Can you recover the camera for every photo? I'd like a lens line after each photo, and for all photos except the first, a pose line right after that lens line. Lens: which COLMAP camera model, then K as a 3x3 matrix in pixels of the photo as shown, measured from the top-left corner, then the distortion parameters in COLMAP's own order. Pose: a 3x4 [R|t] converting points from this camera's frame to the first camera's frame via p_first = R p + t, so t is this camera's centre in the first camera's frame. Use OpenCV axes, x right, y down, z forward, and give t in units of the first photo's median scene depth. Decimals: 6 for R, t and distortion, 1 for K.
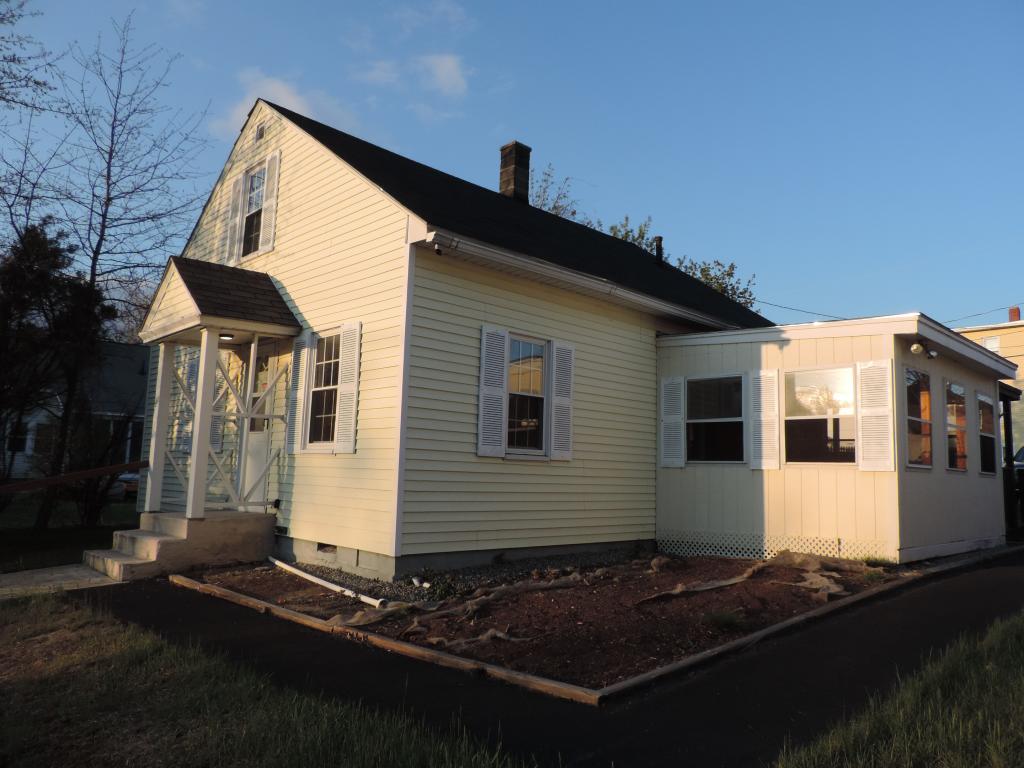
lens RADIAL K [[726.4, 0, 500.3], [0, 726.4, 384.8], [0, 0, 1]] dist [-0.005699, -0.003973]
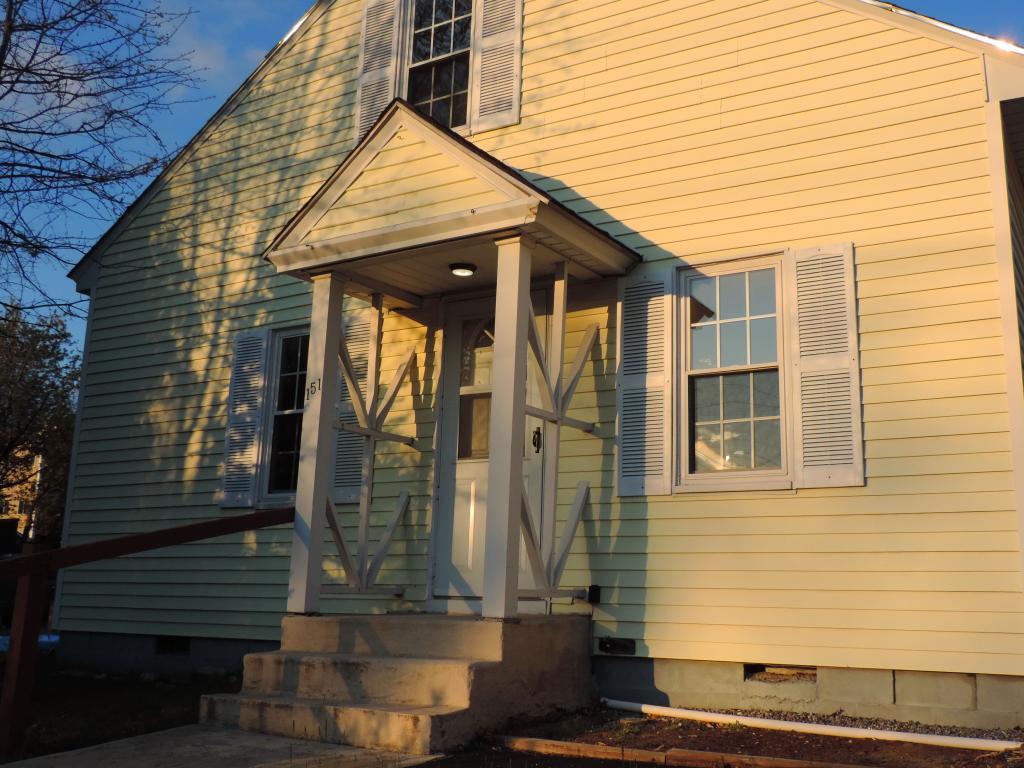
lens RADIAL K [[1061.8, 0, 512.2], [0, 1061.8, 381.7], [0, 0, 1]] dist [-0.024696, -0.013435]
pose [[0.962728, 0.052507, 0.265324, -0.580054], [-0.029790, 0.995592, -0.088930, 0.085105], [-0.268824, 0.077712, 0.960049, 0.293282]]
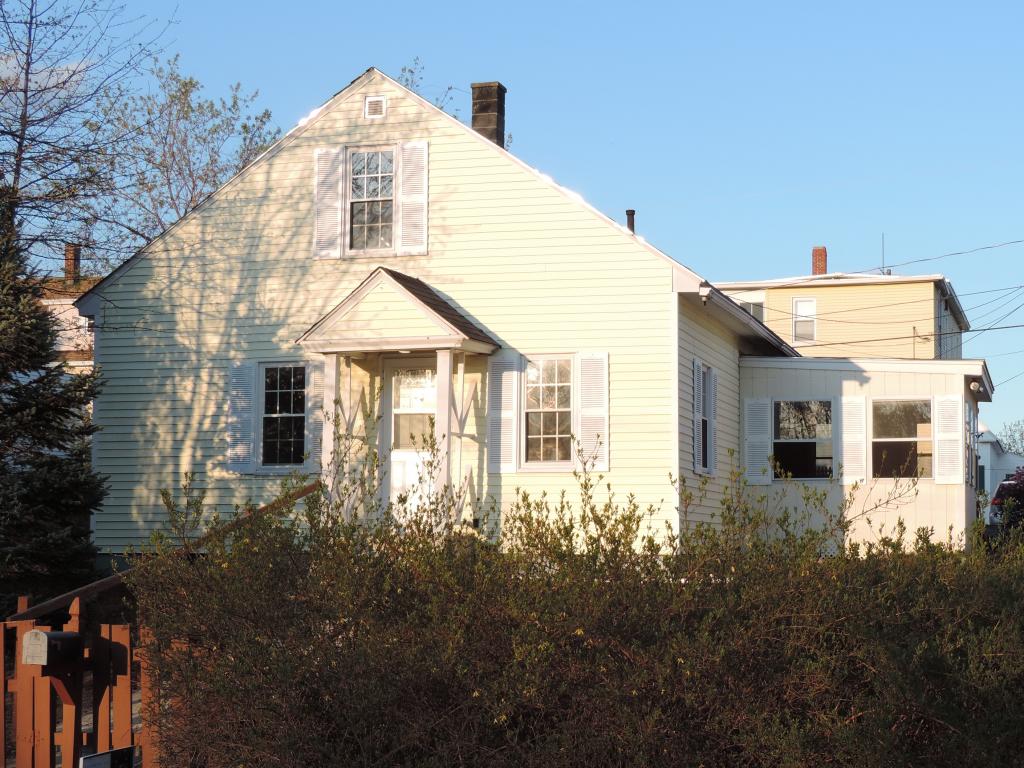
lens RADIAL K [[1798.5, 0, 513.0], [0, 1798.5, 384.6], [0, 0, 1]] dist [-0.014568, -0.031759]
pose [[0.867177, 0.020155, 0.497592, -1.523892], [-0.038537, 0.998900, 0.026699, -0.095698], [-0.496507, -0.042328, 0.867000, -1.181200]]
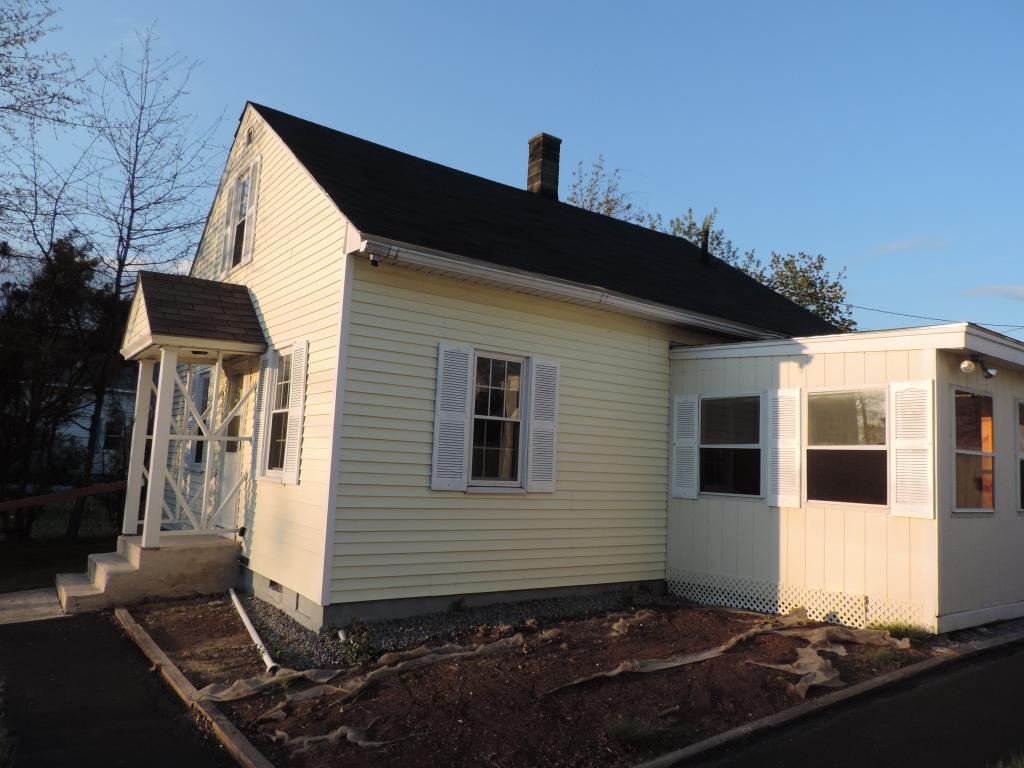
lens RADIAL K [[726.4, 0, 500.3], [0, 726.4, 384.8], [0, 0, 1]] dist [-0.005699, -0.003973]
pose [[0.990093, -0.001005, -0.140412, 0.159448], [0.001932, 0.999977, 0.006468, -0.032817], [0.140402, -0.006675, 0.990072, 0.118181]]
